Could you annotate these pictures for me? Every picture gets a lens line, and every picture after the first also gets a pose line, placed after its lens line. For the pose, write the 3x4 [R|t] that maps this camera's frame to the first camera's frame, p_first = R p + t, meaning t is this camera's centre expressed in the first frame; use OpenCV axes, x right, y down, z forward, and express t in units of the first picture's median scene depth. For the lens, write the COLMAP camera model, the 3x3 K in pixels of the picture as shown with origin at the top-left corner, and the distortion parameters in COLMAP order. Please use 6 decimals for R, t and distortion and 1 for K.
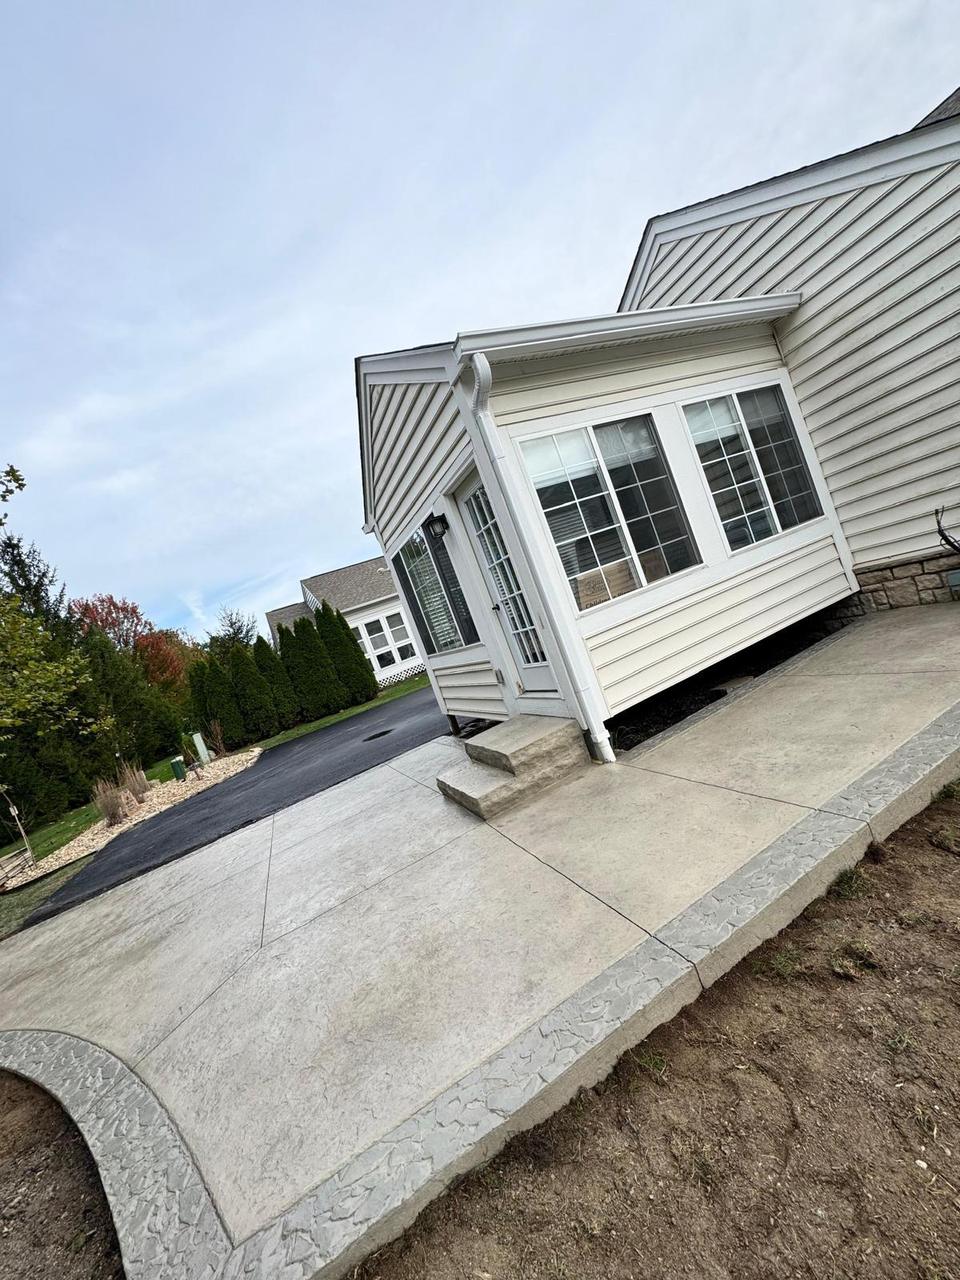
lens RADIAL K [[500.4, 0, 476.3], [0, 500.4, 642.7], [0, 0, 1]] dist [0.002180, 0.000247]
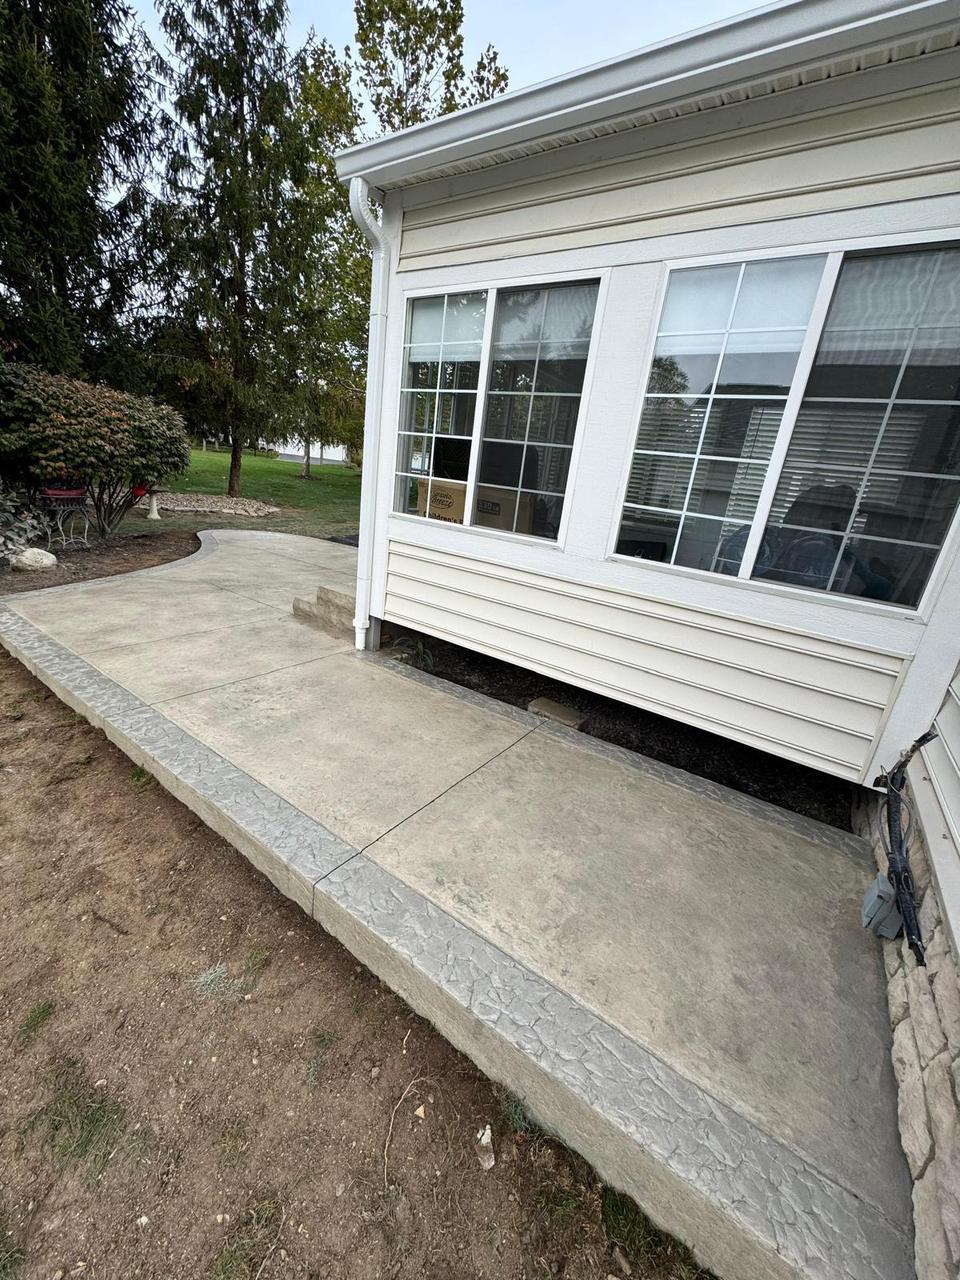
lens RADIAL K [[500.4, 0, 477.4], [0, 500.4, 645.2], [0, 0, 1]] dist [0.002180, 0.000247]
pose [[0.446919, 0.635720, -0.629383, 1.008004], [-0.330891, 0.771133, 0.543935, -0.422617], [0.831128, -0.034838, 0.554989, 0.562446]]
